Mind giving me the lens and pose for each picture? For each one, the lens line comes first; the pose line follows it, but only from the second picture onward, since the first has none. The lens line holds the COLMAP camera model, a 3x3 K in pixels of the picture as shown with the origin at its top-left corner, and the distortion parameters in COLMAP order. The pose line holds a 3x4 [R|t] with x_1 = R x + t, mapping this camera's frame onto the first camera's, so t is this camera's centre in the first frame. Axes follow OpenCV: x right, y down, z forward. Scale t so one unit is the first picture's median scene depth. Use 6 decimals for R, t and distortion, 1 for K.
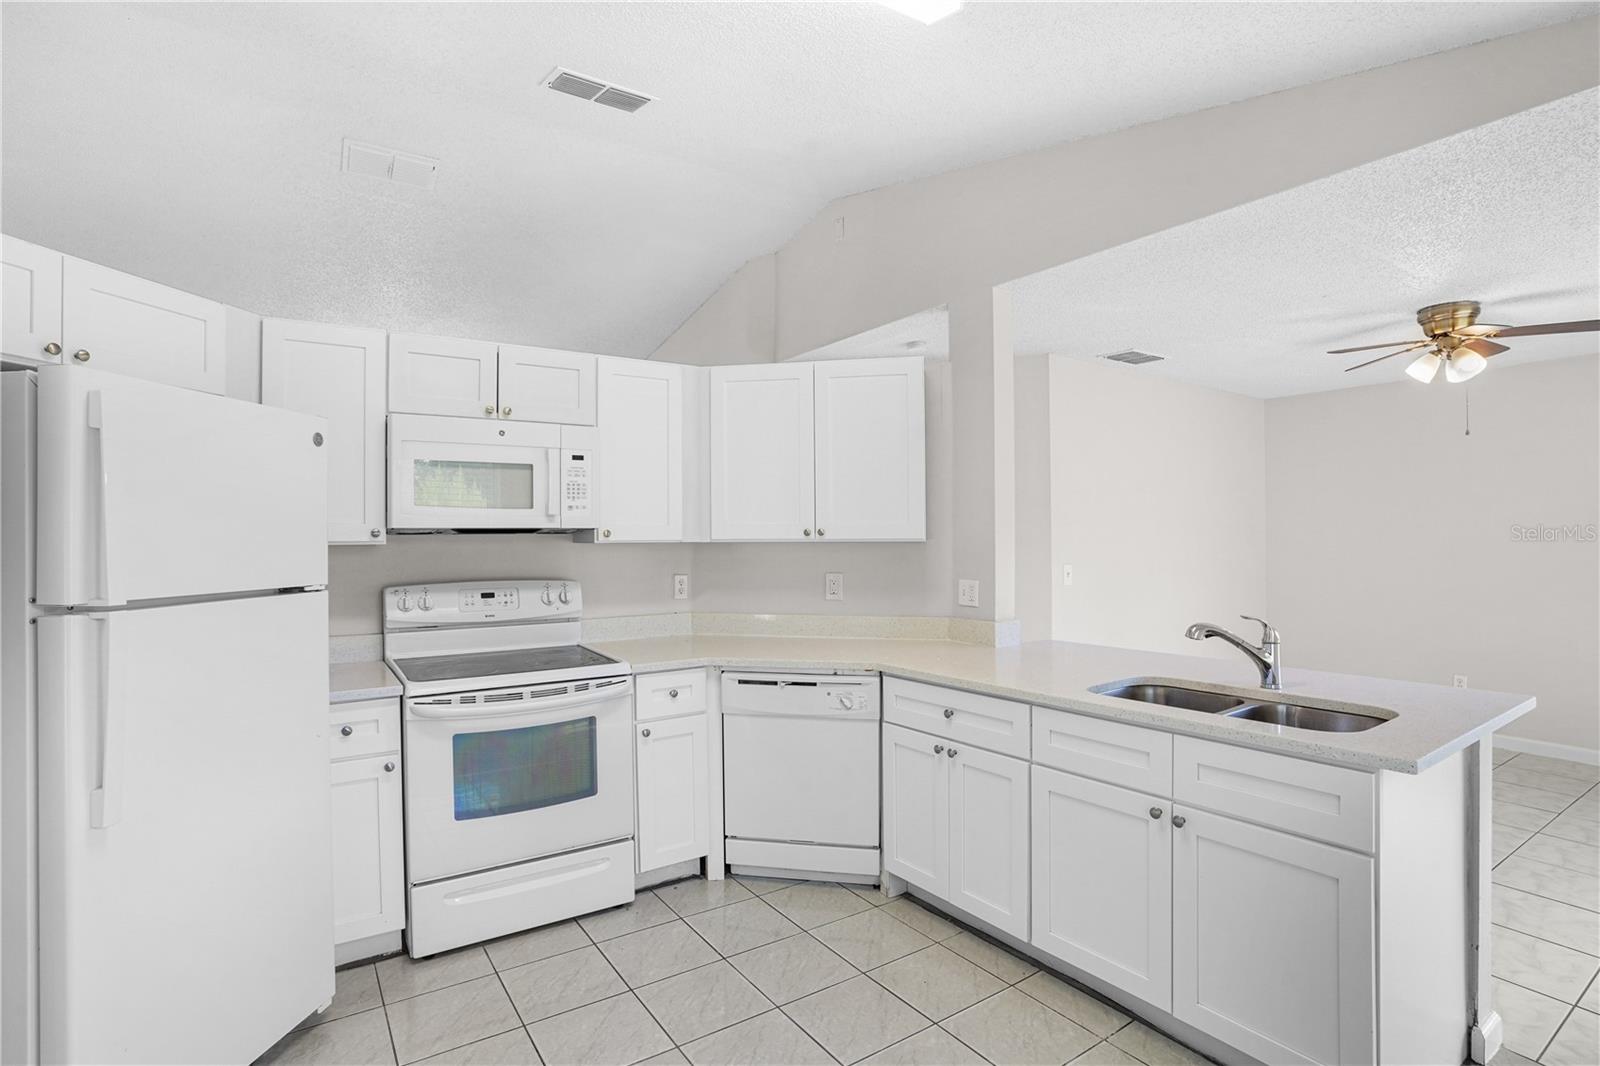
lens RADIAL K [[783.6, 0, 796.2], [0, 783.6, 530.7], [0, 0, 1]] dist [-0.065527, 0.017406]
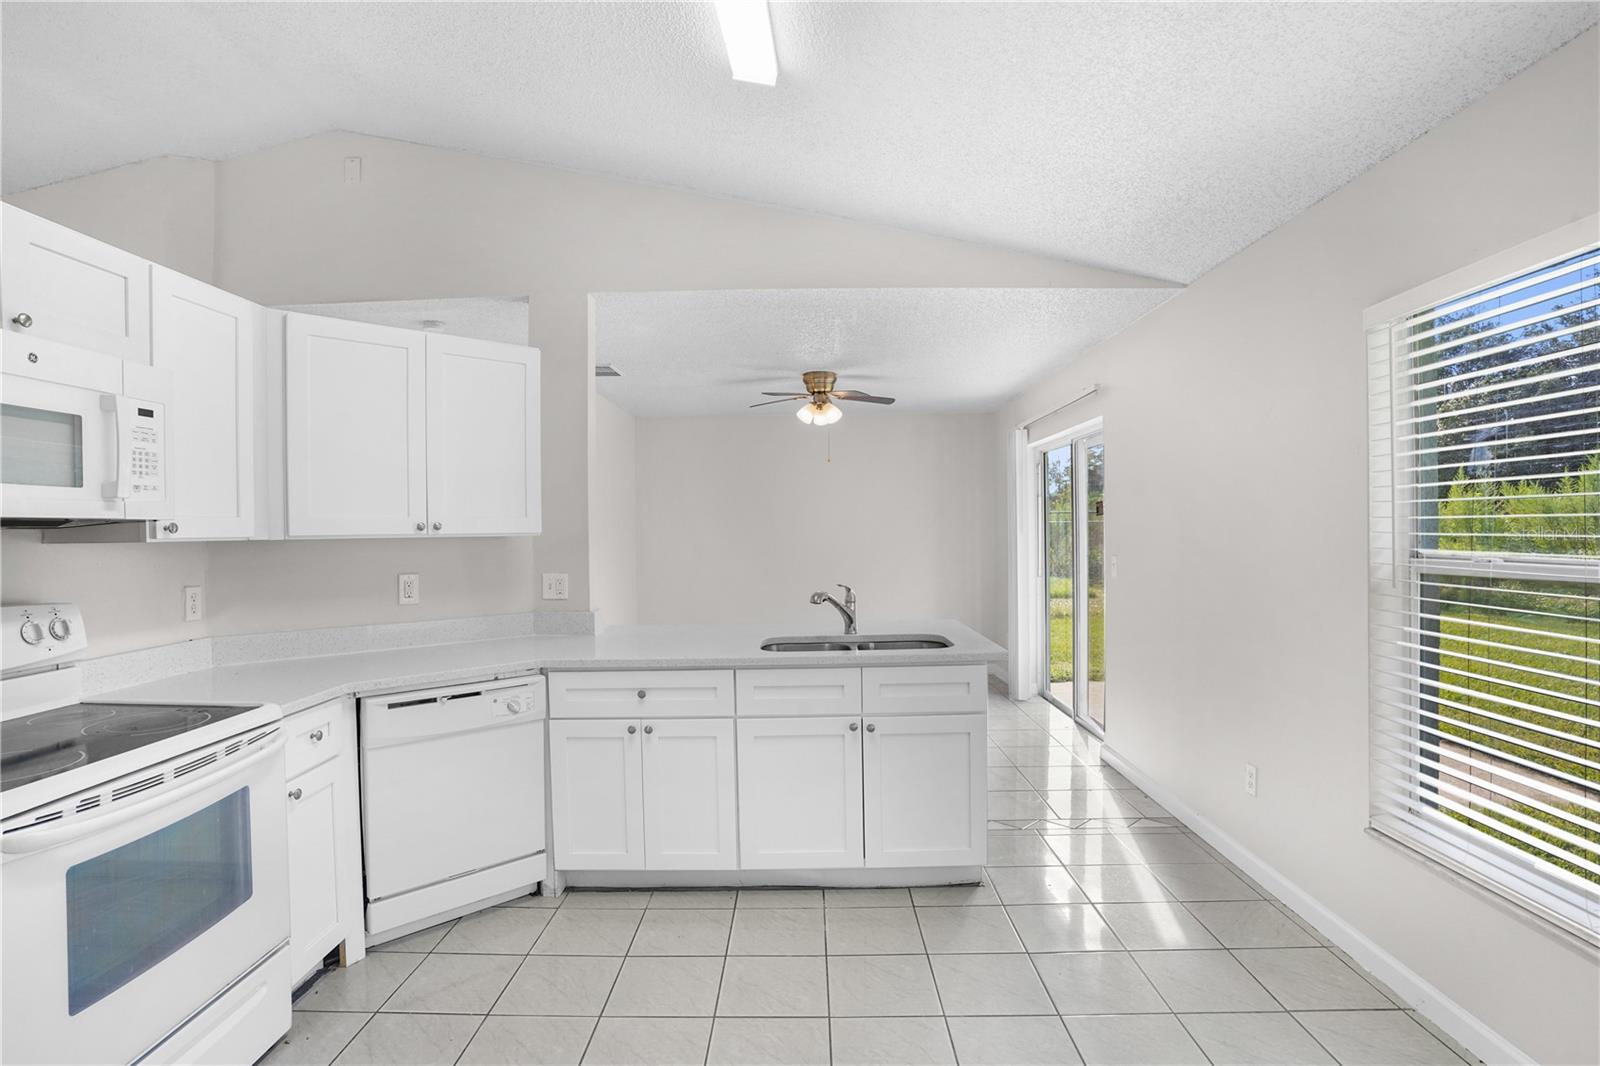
lens RADIAL K [[783.6, 0, 792.2], [0, 783.6, 534.6], [0, 0, 1]] dist [-0.065527, 0.017406]
pose [[0.574913, -0.008626, 0.818169, -0.489408], [0.003932, 0.999962, 0.007780, 0.006803], [-0.818205, -0.001256, 0.574925, 0.185885]]
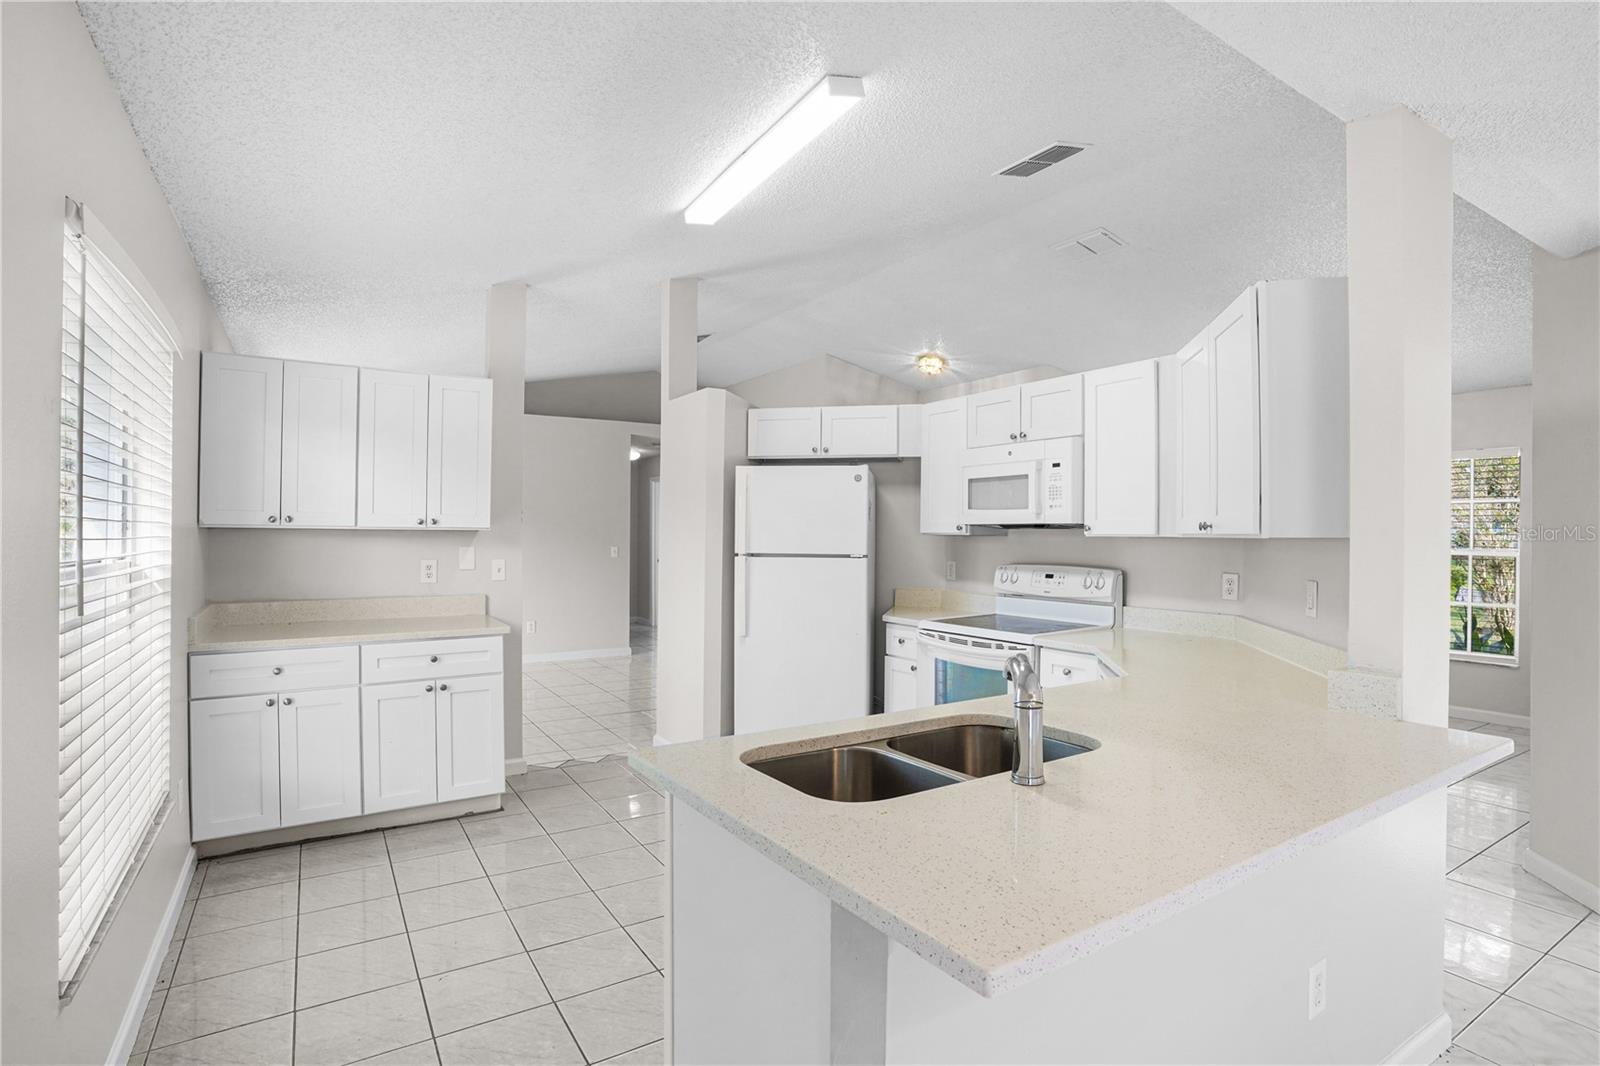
lens RADIAL K [[783.6, 0, 817.5], [0, 783.6, 533.4], [0, 0, 1]] dist [-0.065527, 0.017406]
pose [[0.007231, 0.003238, -0.999969, 0.924684], [-0.000848, 0.999994, 0.003232, 0.008538], [0.999973, 0.000825, 0.007234, 0.624075]]
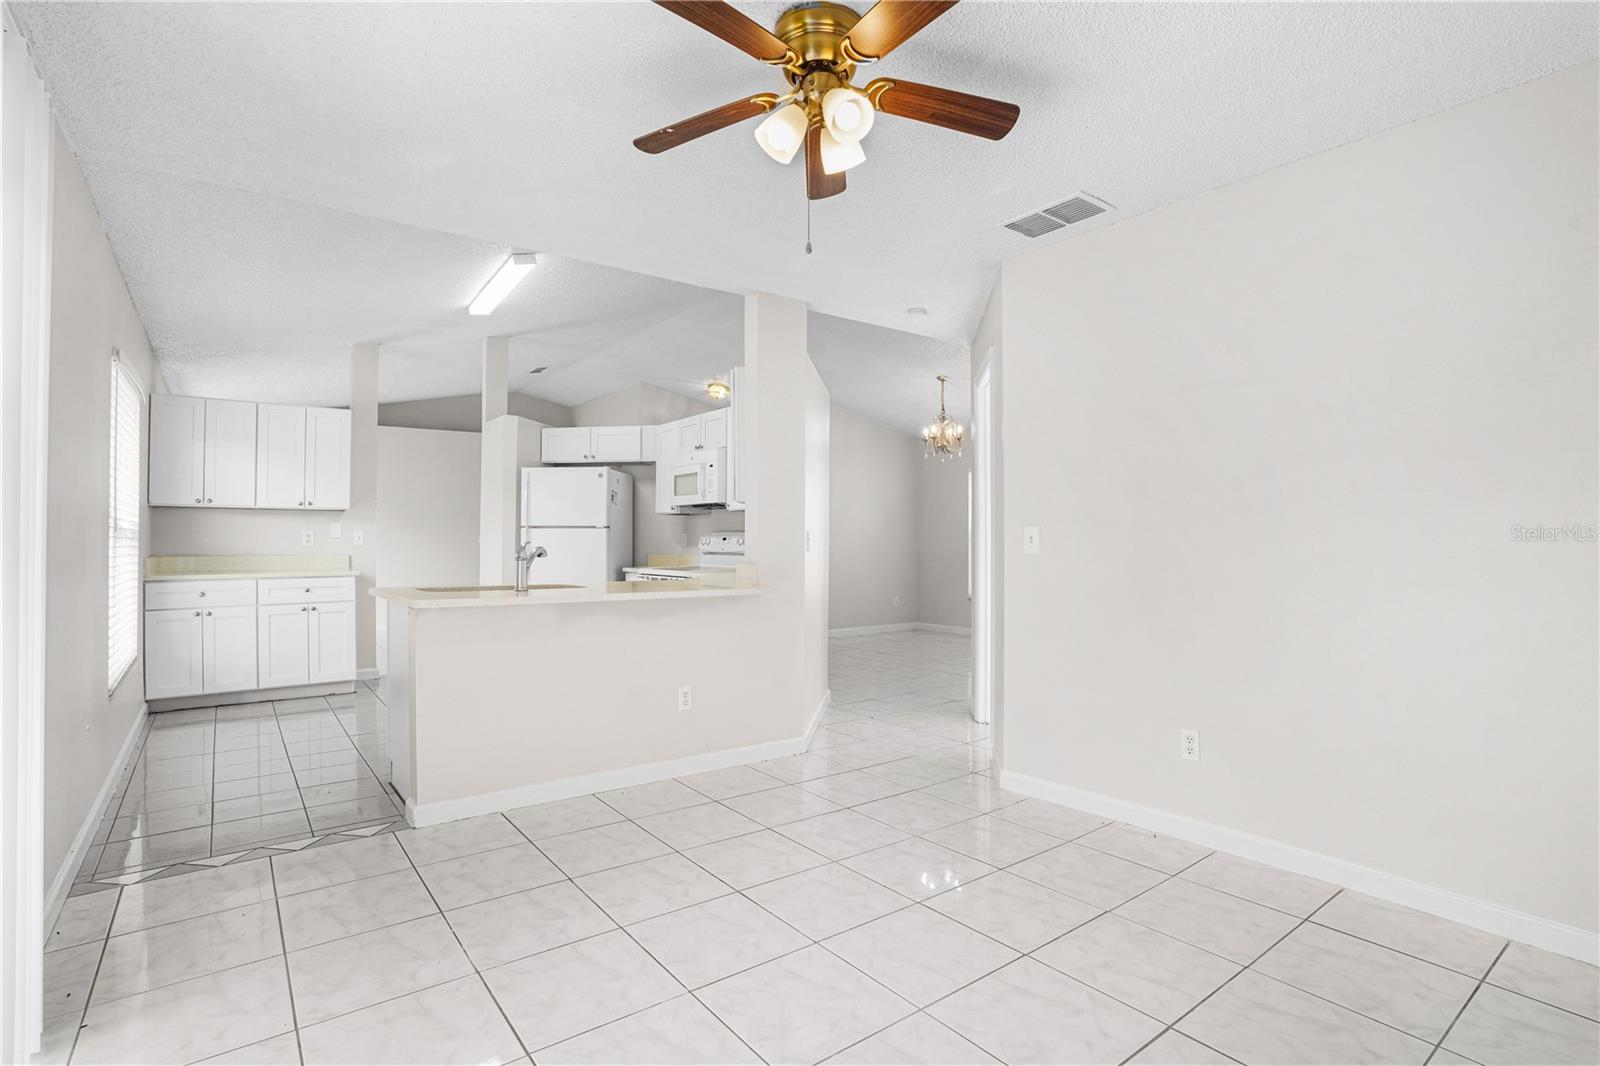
lens RADIAL K [[783.6, 0, 828.2], [0, 783.6, 537.0], [0, 0, 1]] dist [-0.065527, 0.017406]
pose [[0.097111, 0.000248, -0.995273, 1.666533], [0.003649, 0.999993, 0.000606, 0.080677], [0.995267, -0.003691, 0.097110, 1.102746]]
